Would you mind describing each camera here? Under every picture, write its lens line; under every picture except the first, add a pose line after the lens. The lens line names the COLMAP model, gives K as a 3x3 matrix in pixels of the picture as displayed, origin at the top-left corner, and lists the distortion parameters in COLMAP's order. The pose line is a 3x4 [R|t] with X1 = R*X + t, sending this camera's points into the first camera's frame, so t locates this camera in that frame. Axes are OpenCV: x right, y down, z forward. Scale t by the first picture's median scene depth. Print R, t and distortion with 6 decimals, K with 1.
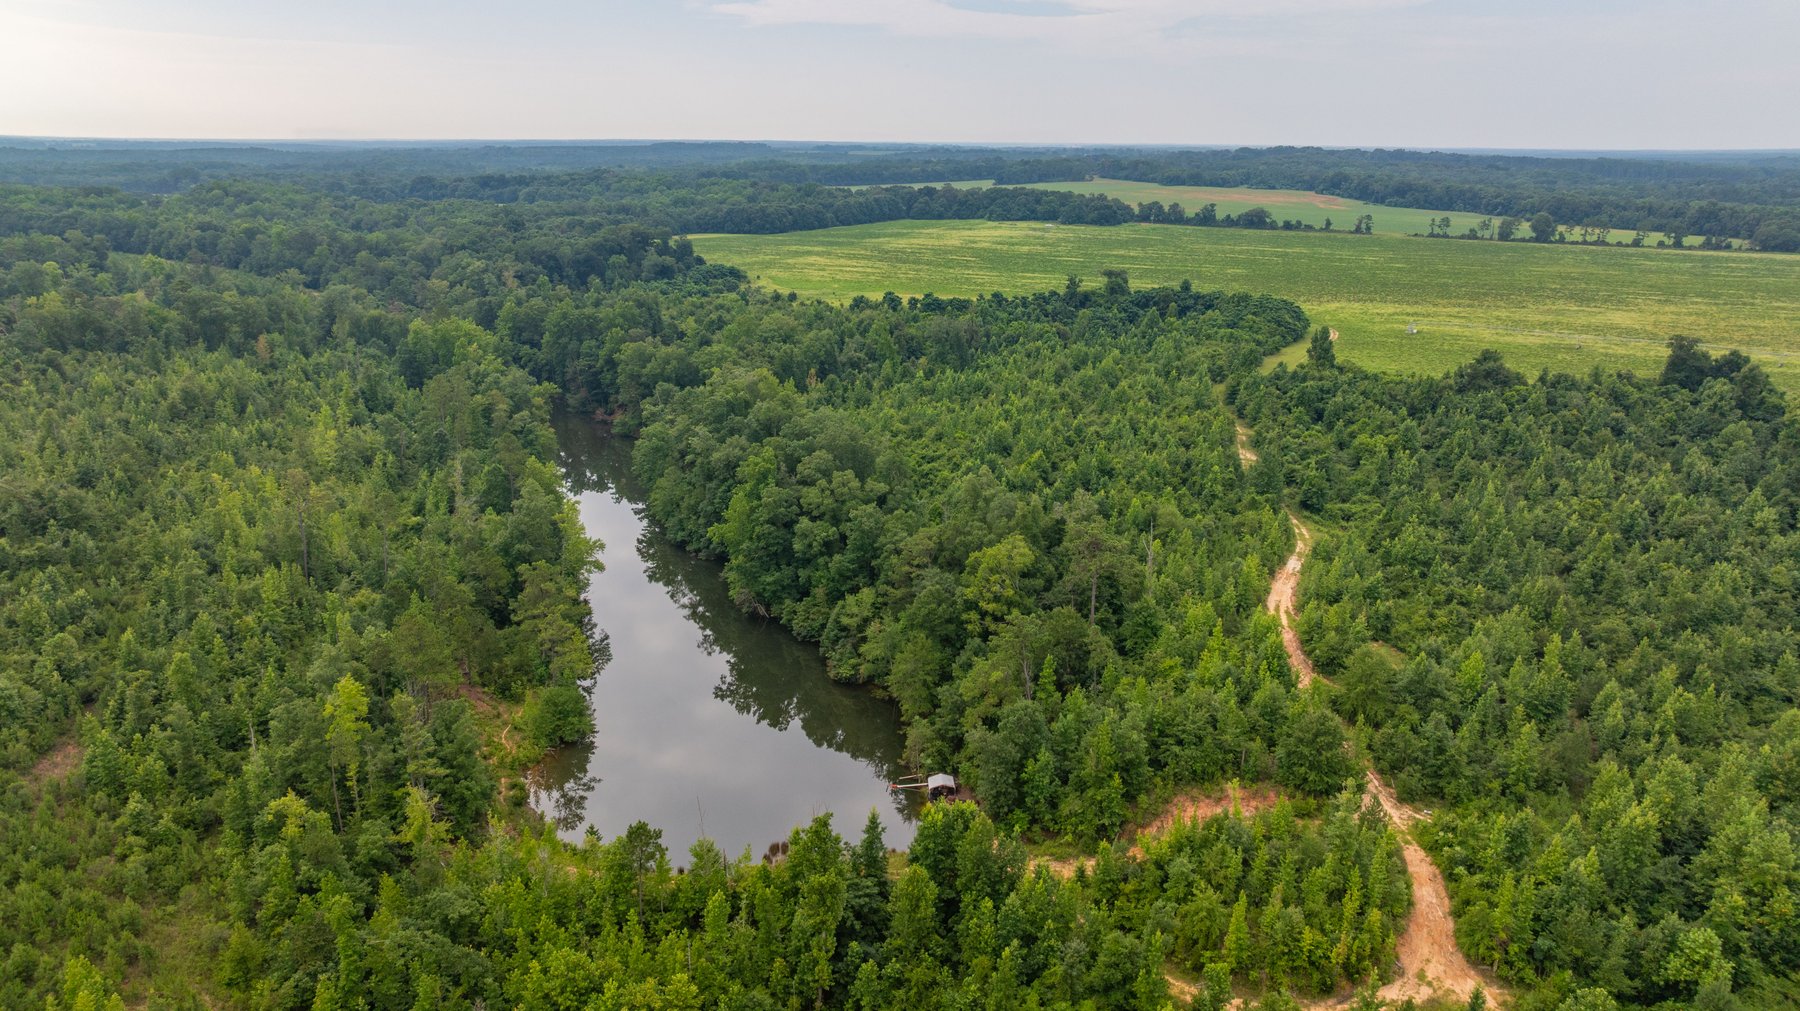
lens RADIAL K [[1264.8, 0, 915.1], [0, 1264.8, 506.0], [0, 0, 1]] dist [-0.034607, 0.033652]
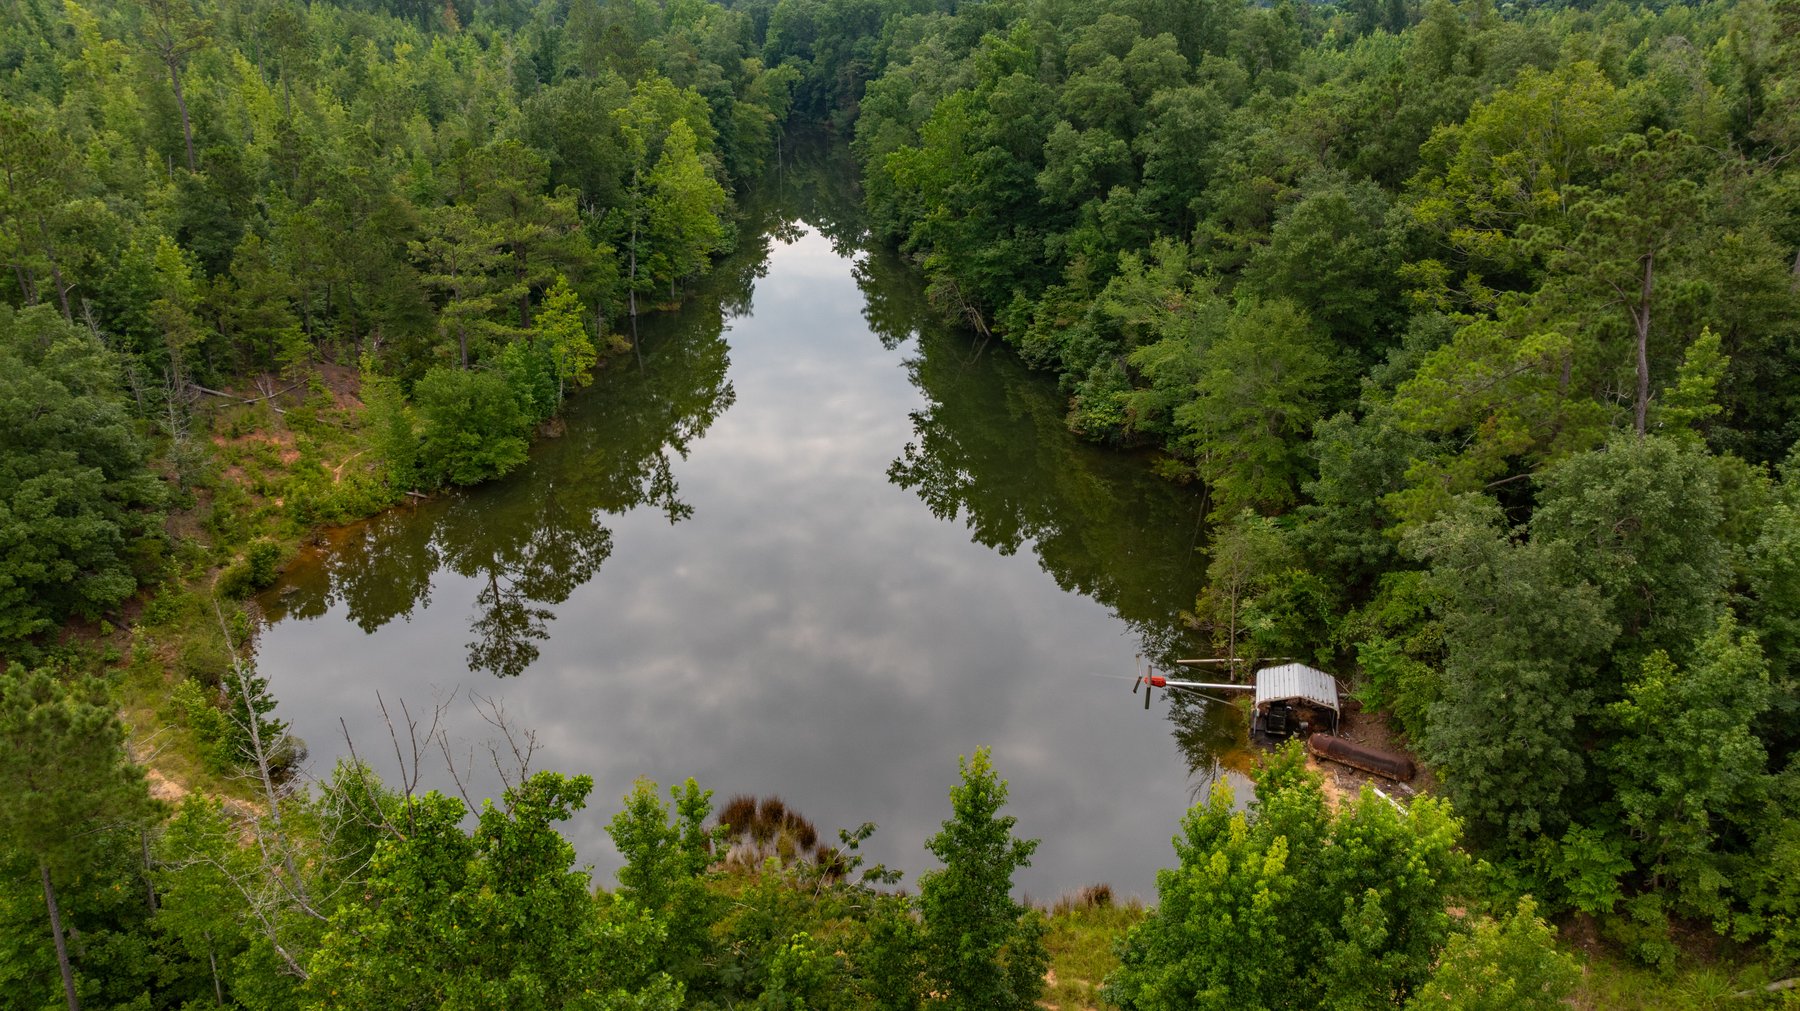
lens RADIAL K [[1264.8, 0, 915.2], [0, 1264.8, 504.2], [0, 0, 1]] dist [-0.034607, 0.033652]
pose [[0.954228, 0.102639, -0.280915, 0.008509], [-0.075939, 0.991636, 0.104363, 0.092604], [0.289277, -0.078254, 0.954041, 0.424721]]
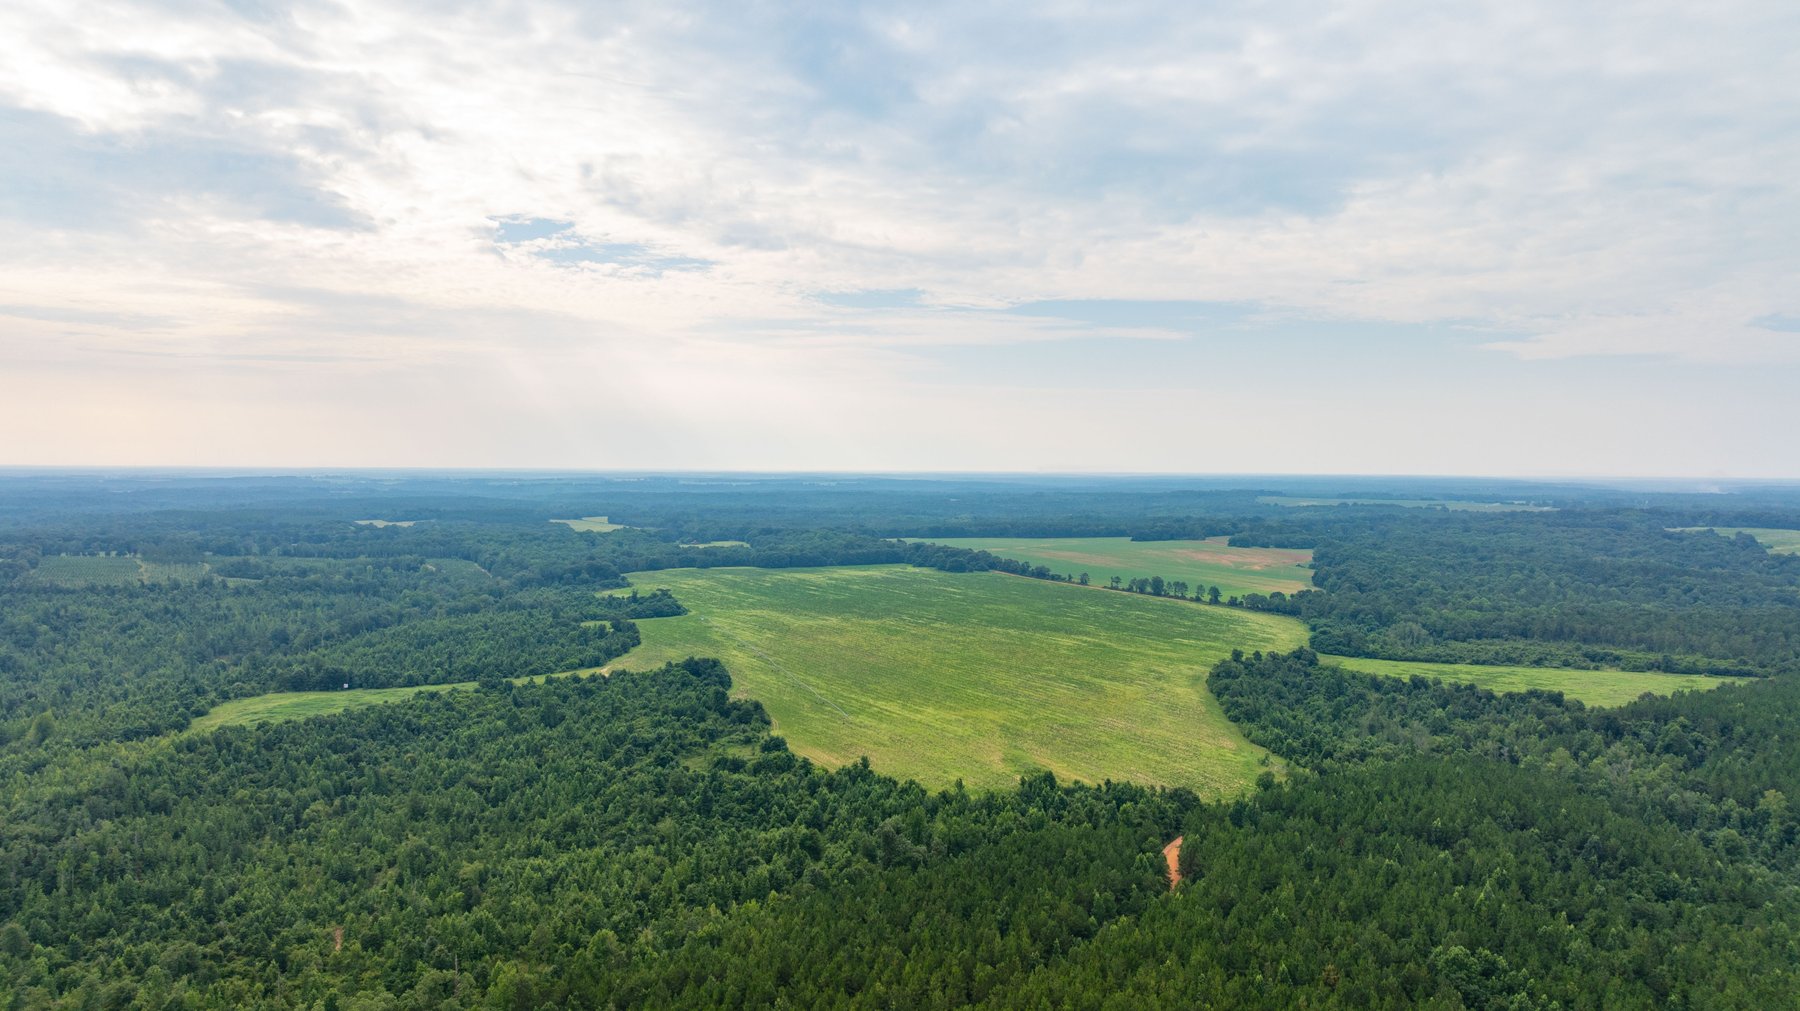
lens RADIAL K [[1264.8, 0, 908.1], [0, 1264.8, 496.6], [0, 0, 1]] dist [-0.034607, 0.033652]
pose [[0.831044, 0.012168, -0.556073, 3.266543], [-0.156416, 0.964527, -0.212655, 0.131476], [0.533760, 0.263705, 0.803468, -1.203037]]
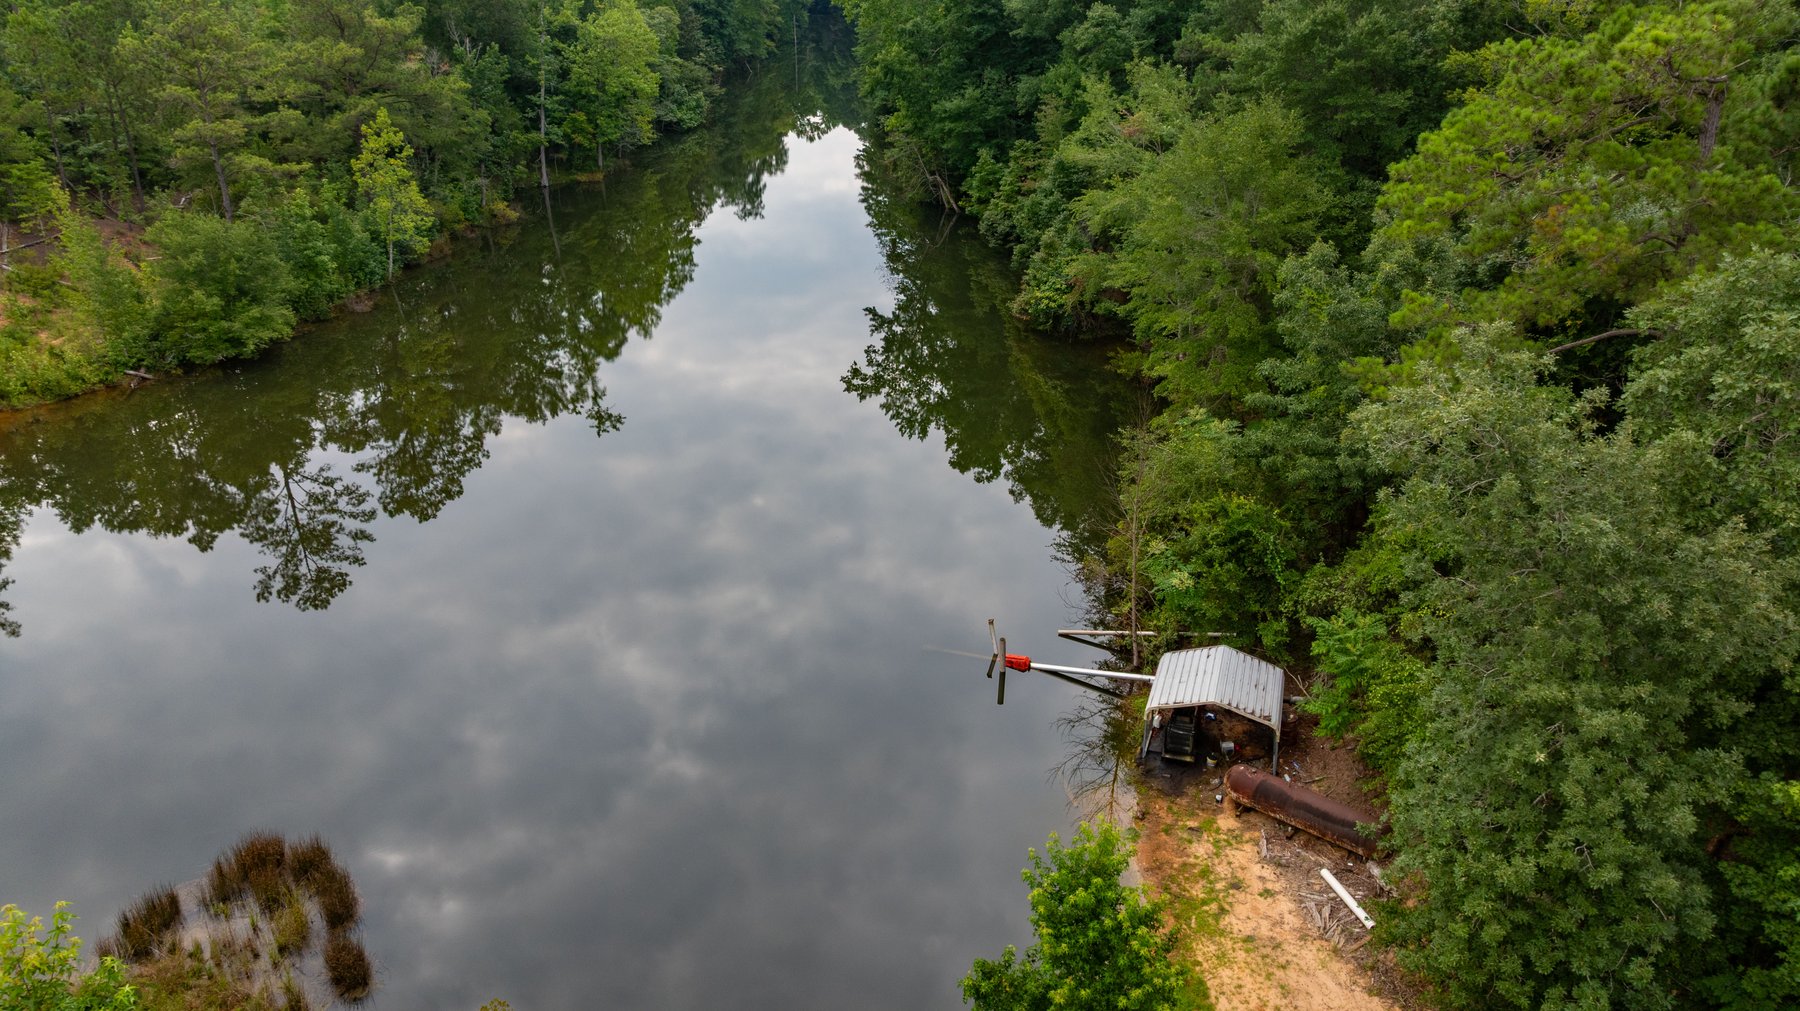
lens RADIAL K [[1264.8, 0, 911.8], [0, 1264.8, 504.3], [0, 0, 1]] dist [-0.034607, 0.033652]
pose [[0.930106, 0.144496, -0.337674, 0.025396], [-0.094245, 0.982473, 0.160824, 0.104205], [0.354995, -0.117759, 0.927422, 0.514269]]
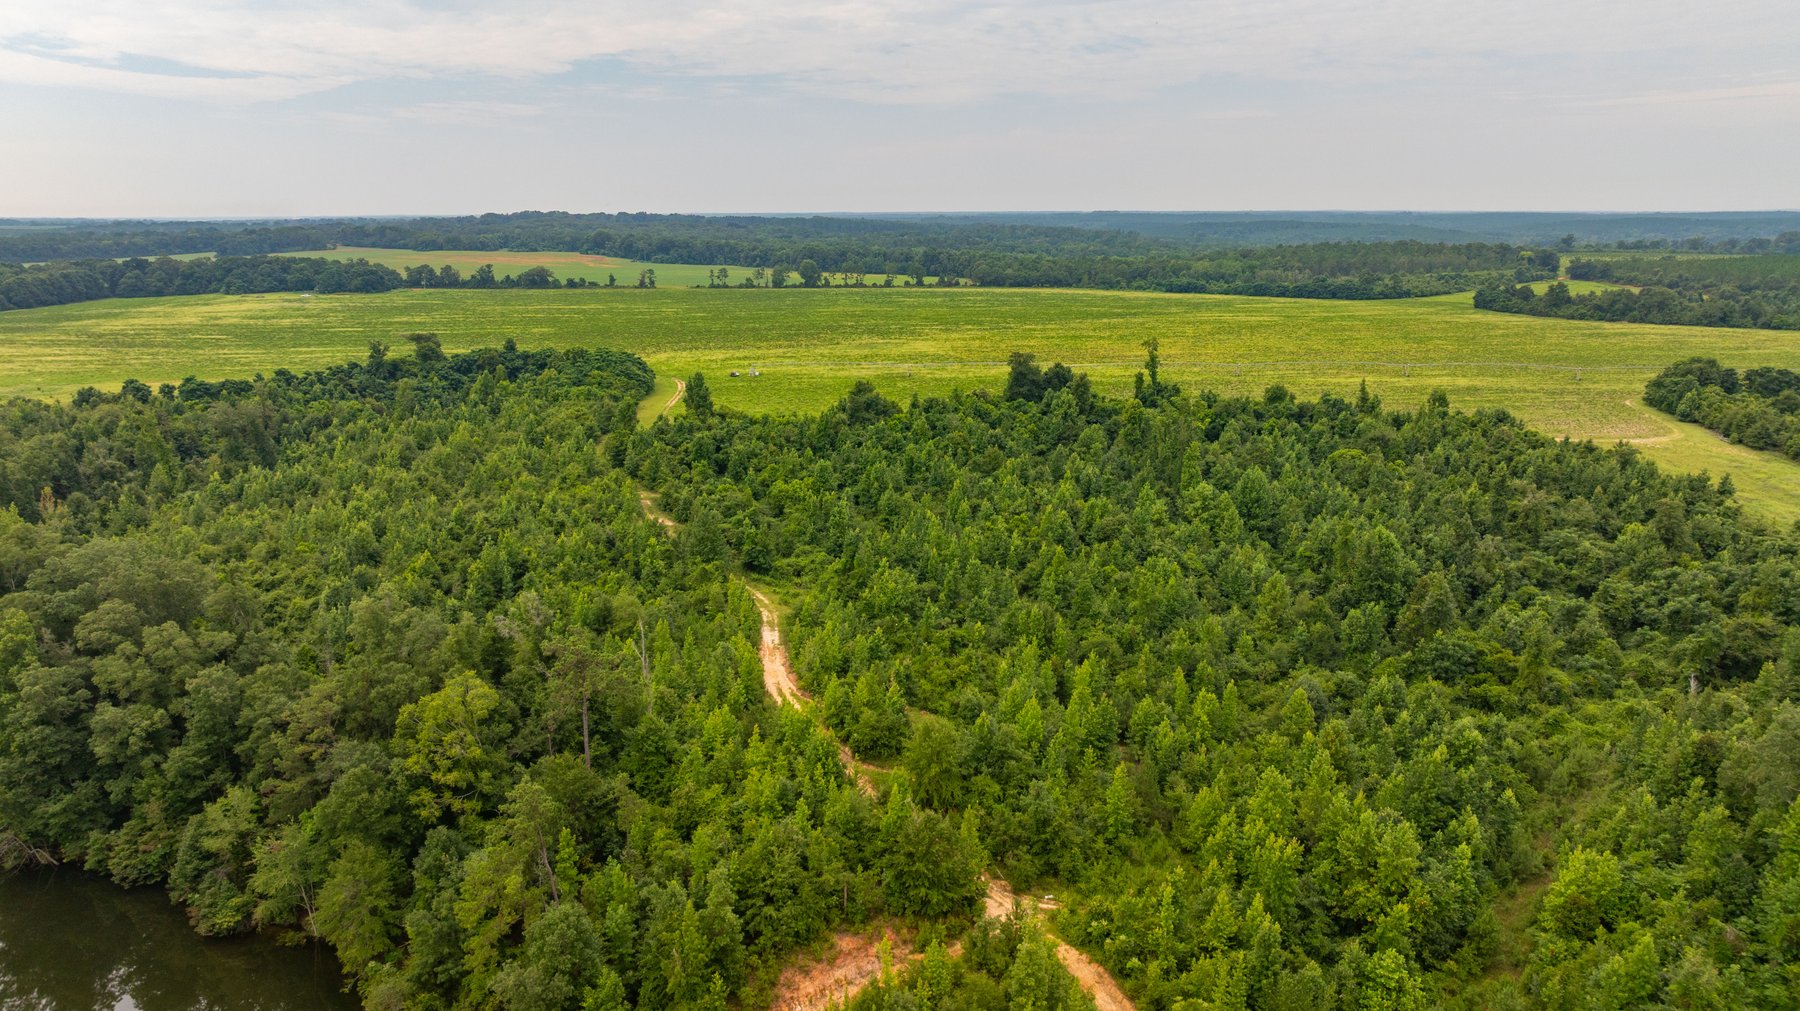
lens RADIAL K [[1264.8, 0, 909.2], [0, 1264.8, 500.8], [0, 0, 1]] dist [-0.034607, 0.033652]
pose [[0.841616, -0.131487, 0.523826, -0.053346], [0.160505, 0.986983, -0.010134, -0.018666], [-0.515675, 0.092605, 0.851765, 0.171723]]
